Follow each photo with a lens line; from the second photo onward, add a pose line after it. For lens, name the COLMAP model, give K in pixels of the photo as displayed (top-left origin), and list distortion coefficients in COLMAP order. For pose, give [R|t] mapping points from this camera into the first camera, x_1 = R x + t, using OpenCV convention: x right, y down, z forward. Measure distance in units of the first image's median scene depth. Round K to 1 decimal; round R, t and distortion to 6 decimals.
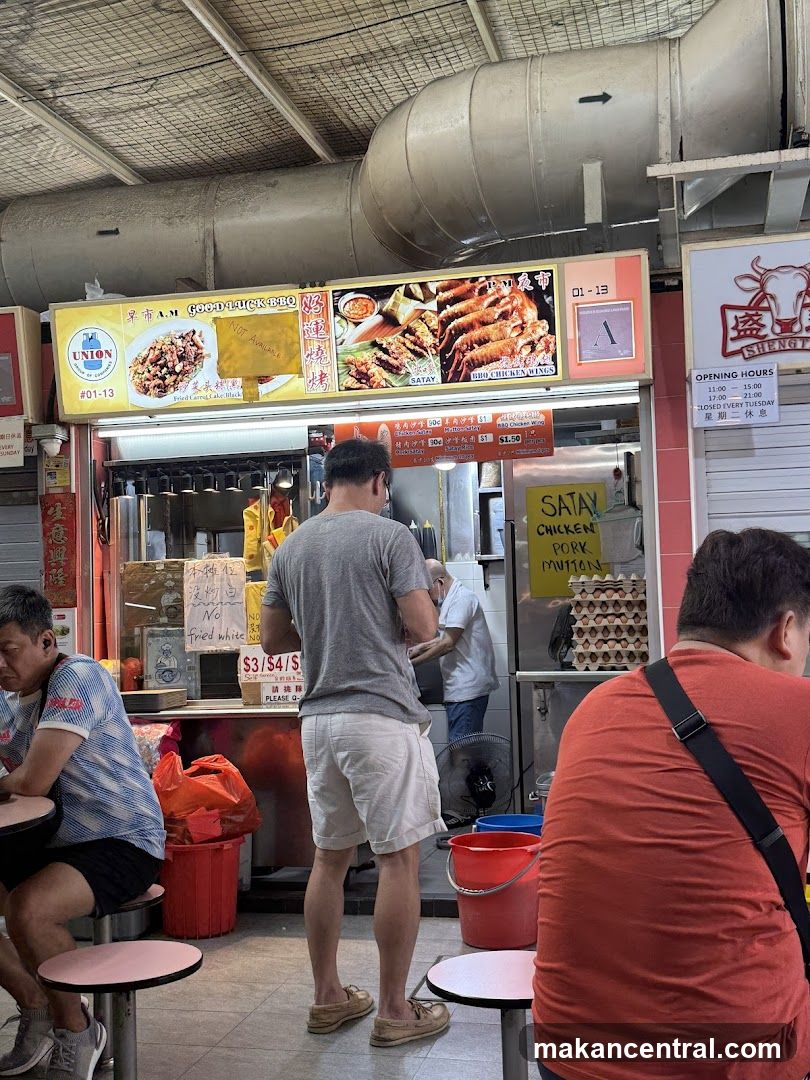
lens RADIAL K [[1249.7, 0, 400.1], [0, 1249.7, 538.6], [0, 0, 1]] dist [0.158762, -0.238924]
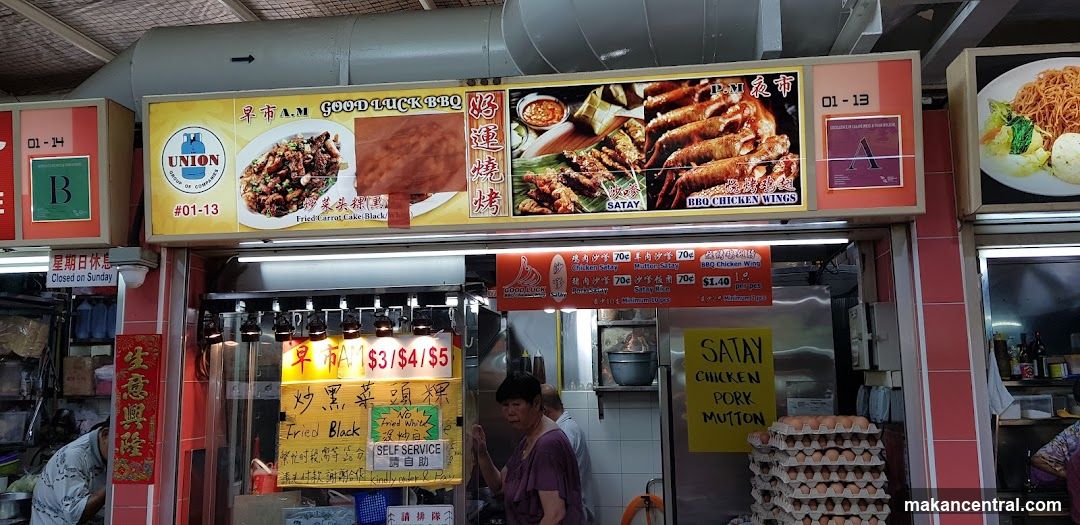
lens RADIAL K [[833.4, 0, 548.6], [0, 833.4, 254.1], [0, 0, 1]] dist [0.104001, -0.203628]
pose [[0.993542, 0.032122, 0.108824, -0.082475], [-0.022095, 0.995502, -0.092124, -0.045819], [-0.111293, 0.089124, 0.989783, 0.479965]]
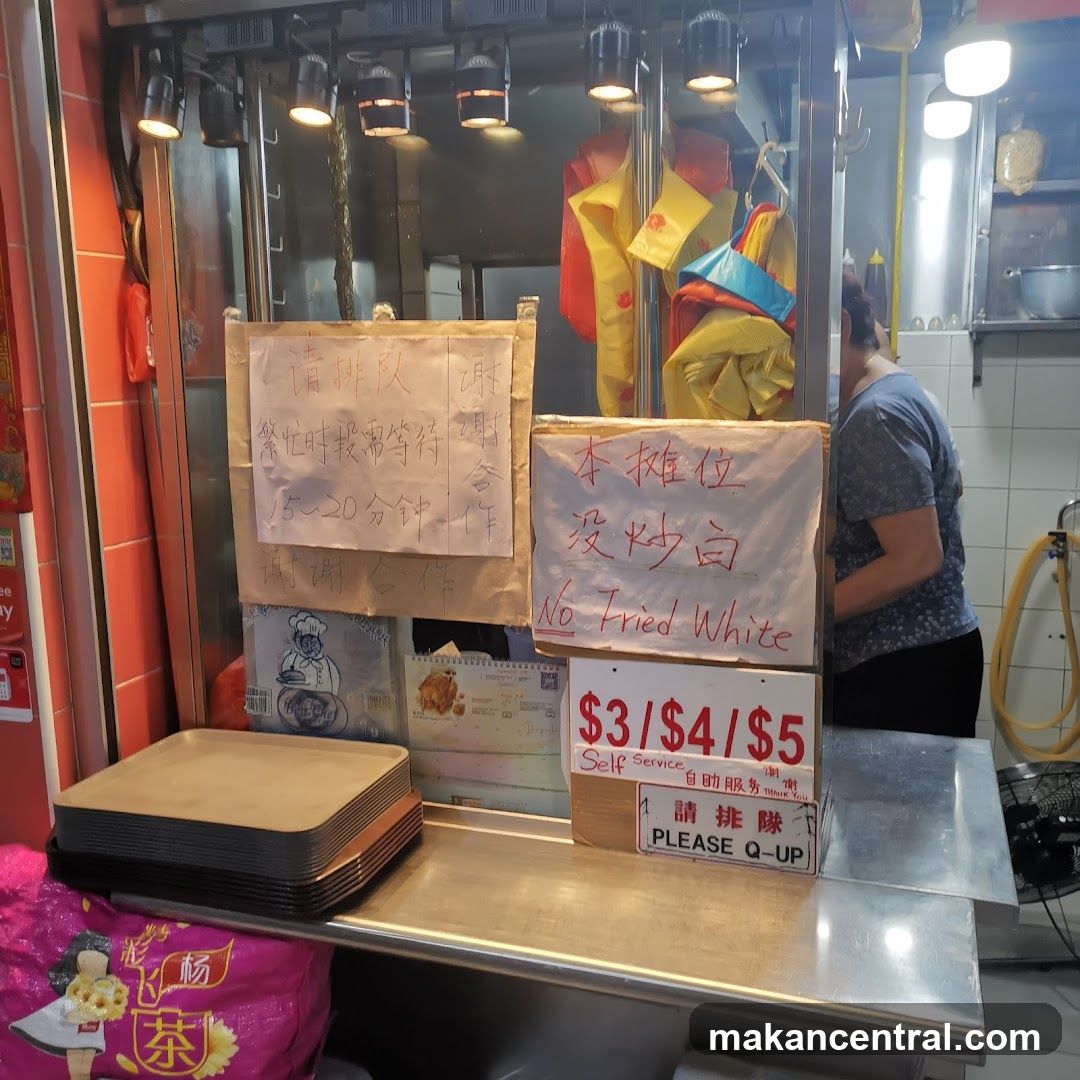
lens RADIAL K [[1095.2, 0, 540.9], [0, 1095.2, 541.8], [0, 0, 1]] dist [0.005913, 0.003908]
pose [[0.996681, 0.035591, -0.073210, -0.123429], [-0.017420, 0.971772, 0.235280, -0.002550], [0.079517, -0.233223, 0.969167, 0.802846]]
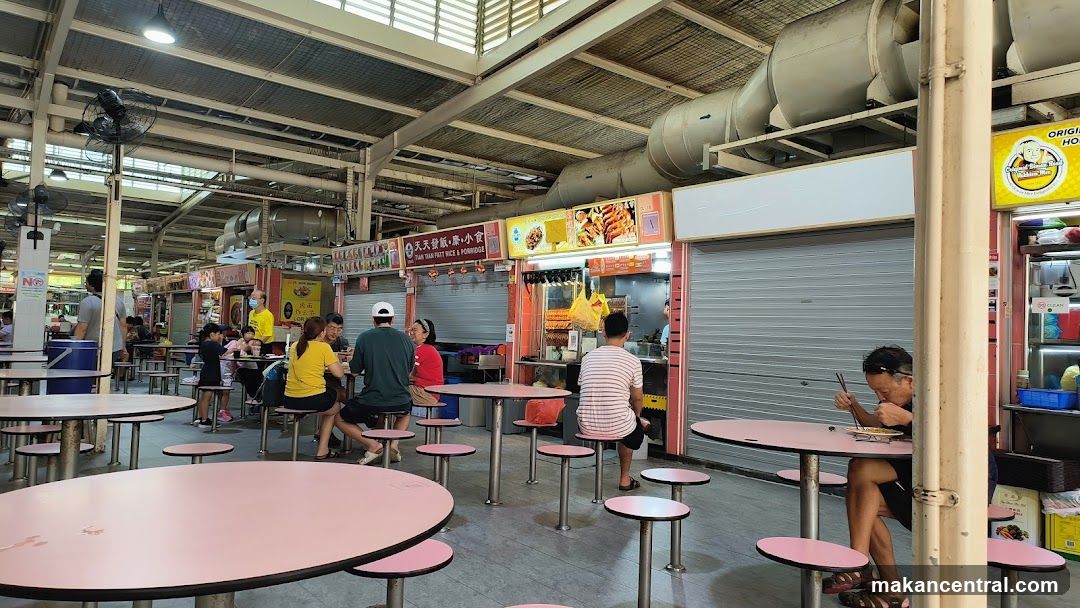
lens RADIAL K [[705.3, 0, 540.0], [0, 705.3, 304.0], [0, 0, 1]] dist [0.023676, 0.000087]
pose [[0.795198, 0.030271, -0.605594, 0.801661], [-0.021792, 0.999535, 0.021348, -0.027127], [0.605959, -0.003778, 0.795487, -0.246595]]
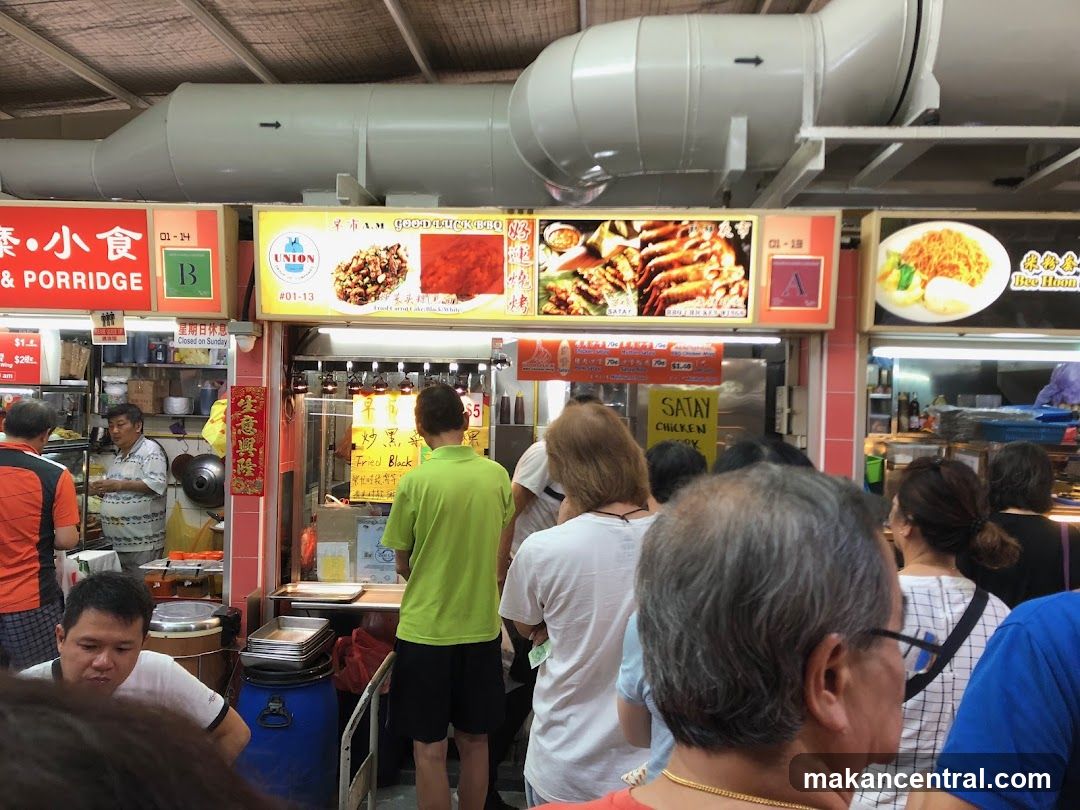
lens RADIAL K [[861.2, 0, 524.7], [0, 861.2, 407.4], [0, 0, 1]] dist [0.080816, -0.094171]
pose [[0.986203, 0.052116, 0.157125, -0.169787], [-0.063724, 0.995526, 0.069766, -0.089210], [-0.152786, -0.078816, 0.985111, 0.273341]]
